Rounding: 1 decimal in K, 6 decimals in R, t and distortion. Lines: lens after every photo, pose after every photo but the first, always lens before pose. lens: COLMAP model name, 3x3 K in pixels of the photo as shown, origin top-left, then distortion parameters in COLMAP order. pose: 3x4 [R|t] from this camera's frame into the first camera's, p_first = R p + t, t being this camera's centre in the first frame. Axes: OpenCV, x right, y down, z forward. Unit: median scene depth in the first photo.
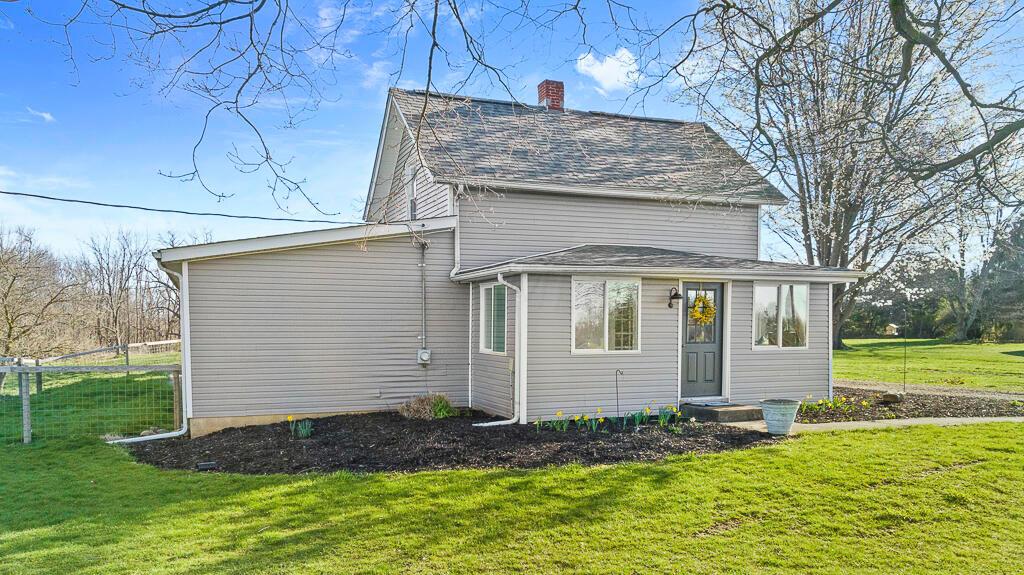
lens RADIAL K [[728.2, 0, 511.3], [0, 728.2, 291.0], [0, 0, 1]] dist [-0.012774, -0.001465]
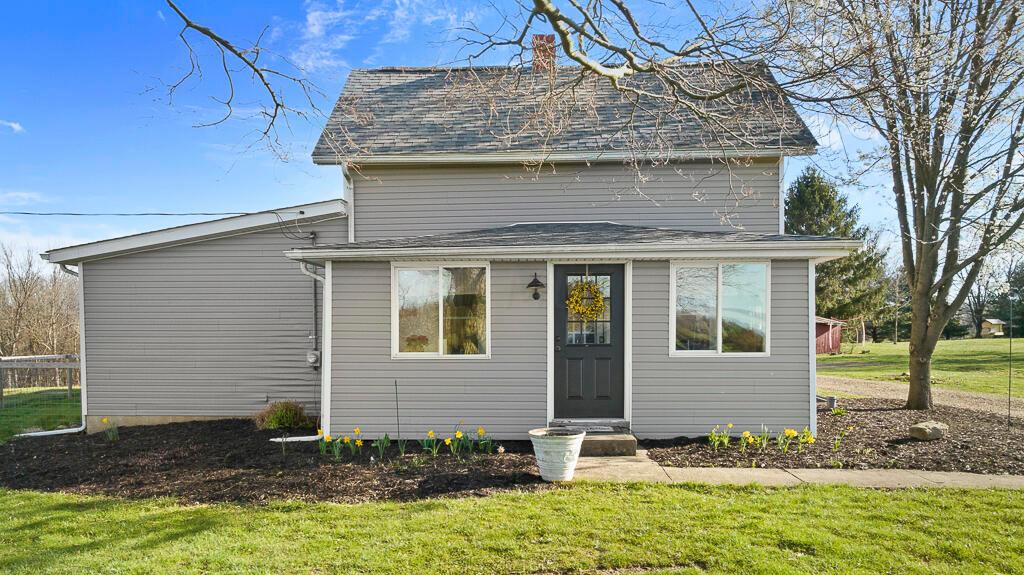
lens RADIAL K [[728.2, 0, 512.1], [0, 728.2, 285.5], [0, 0, 1]] dist [-0.012774, -0.001465]
pose [[0.917706, -0.024780, -0.396487, 0.504566], [0.022067, 0.999691, -0.011403, 0.017009], [0.396647, 0.001716, 0.917970, 0.295534]]
